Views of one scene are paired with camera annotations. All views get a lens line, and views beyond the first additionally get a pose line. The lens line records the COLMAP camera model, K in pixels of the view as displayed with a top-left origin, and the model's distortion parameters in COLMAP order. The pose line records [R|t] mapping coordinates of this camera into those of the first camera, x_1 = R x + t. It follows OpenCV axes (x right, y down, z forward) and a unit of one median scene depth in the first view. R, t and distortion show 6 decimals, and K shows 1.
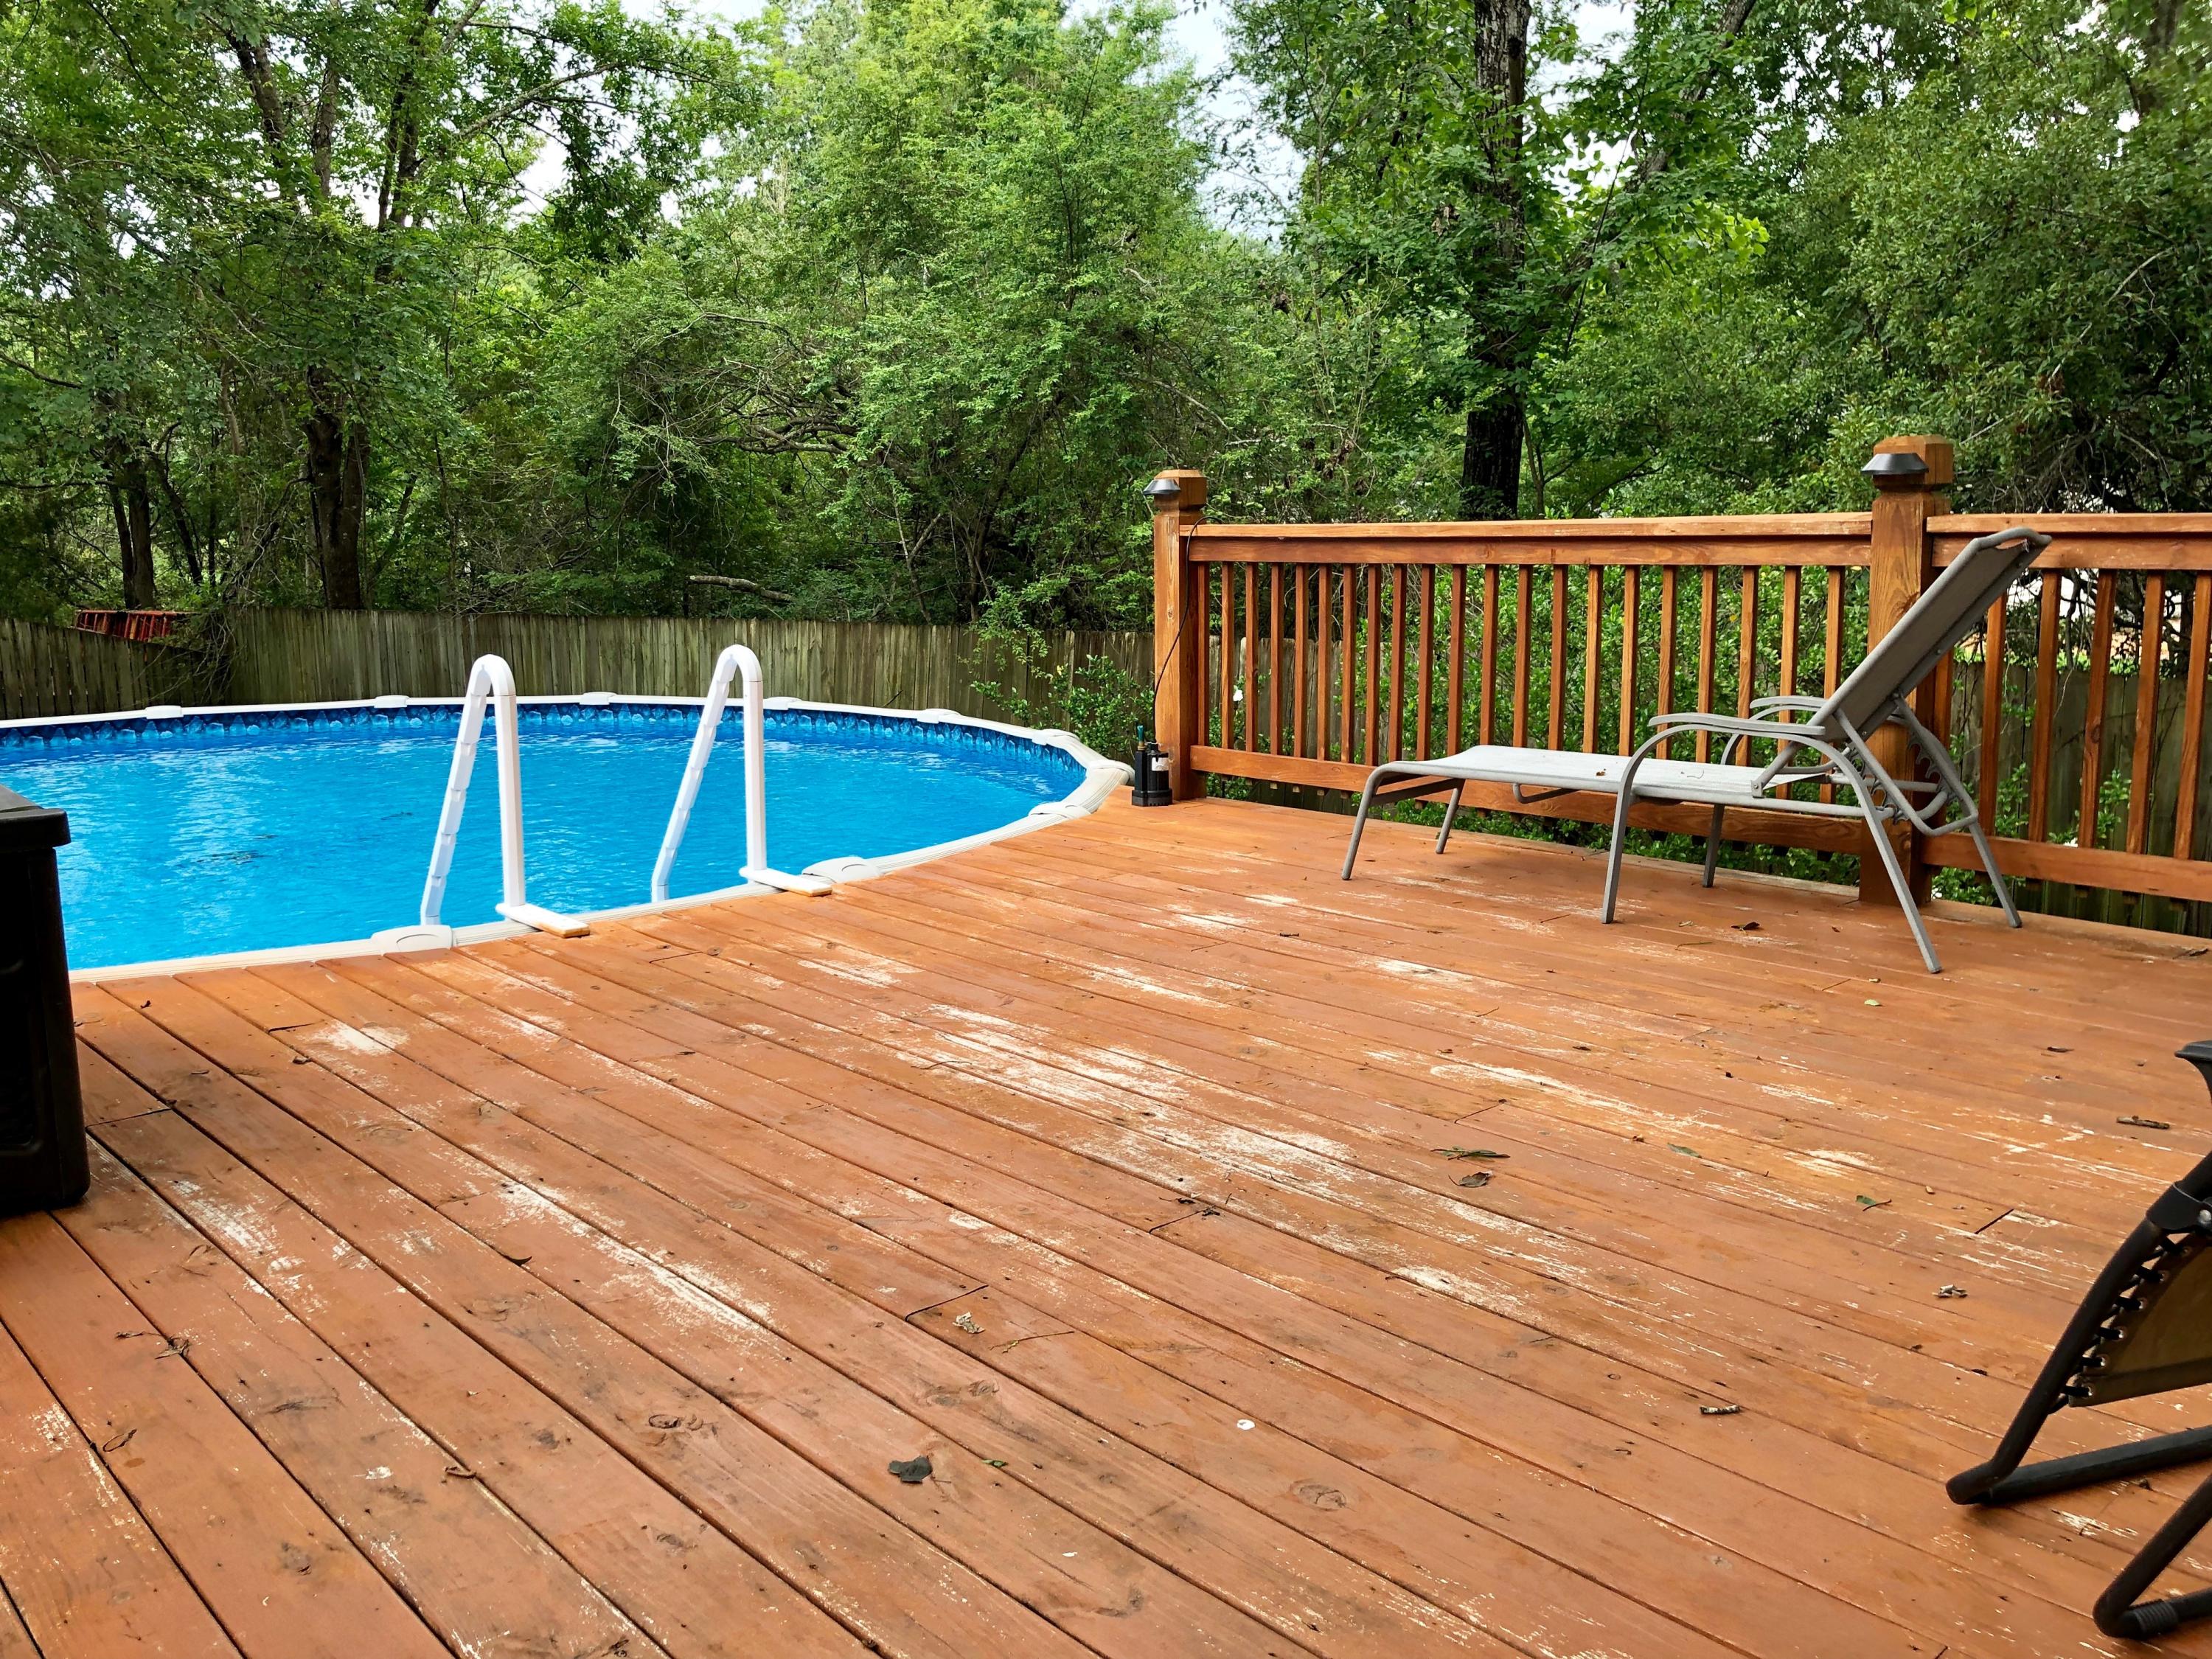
lens RADIAL K [[1802.2, 0, 1111.9], [0, 1802.2, 829.5], [0, 0, 1]] dist [0.007100, -0.009043]
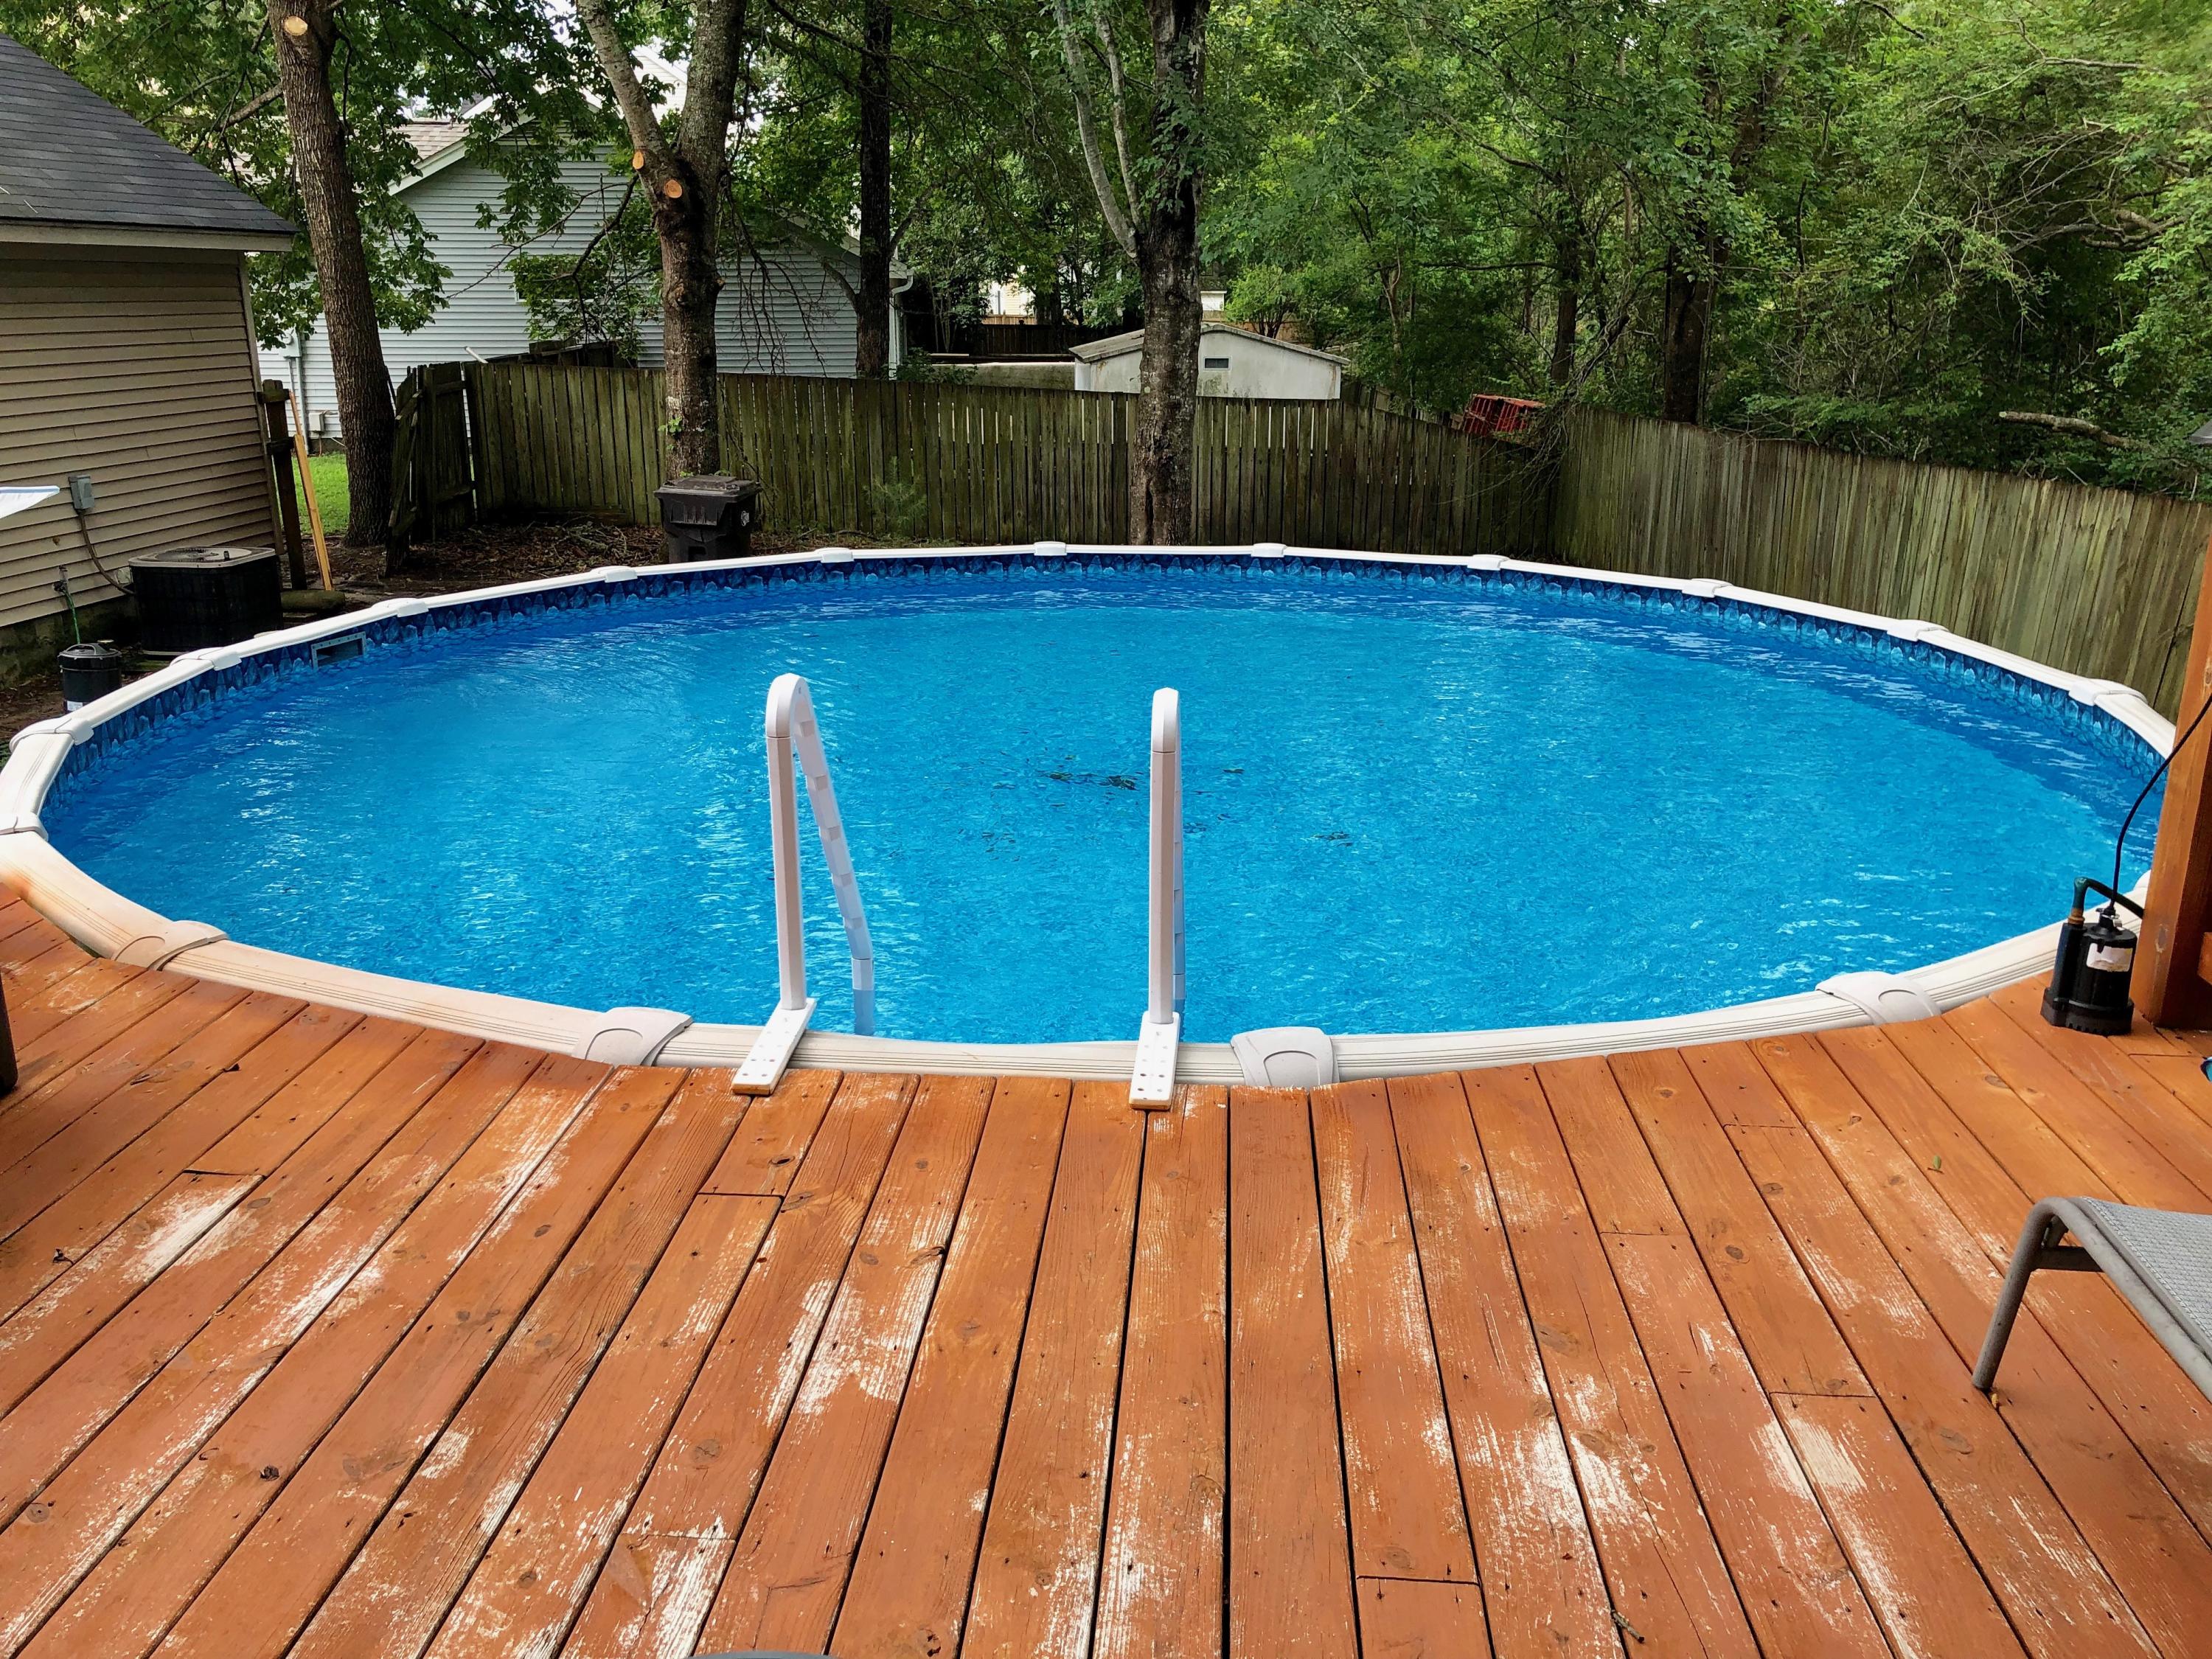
lens RADIAL K [[1802.2, 0, 1097.0], [0, 1802.2, 825.6], [0, 0, 1]] dist [0.007100, -0.009043]
pose [[0.680319, 0.217922, -0.699769, 0.107275], [-0.127533, 0.975406, 0.179772, -0.075183], [0.721735, -0.033059, 0.691380, 0.237597]]
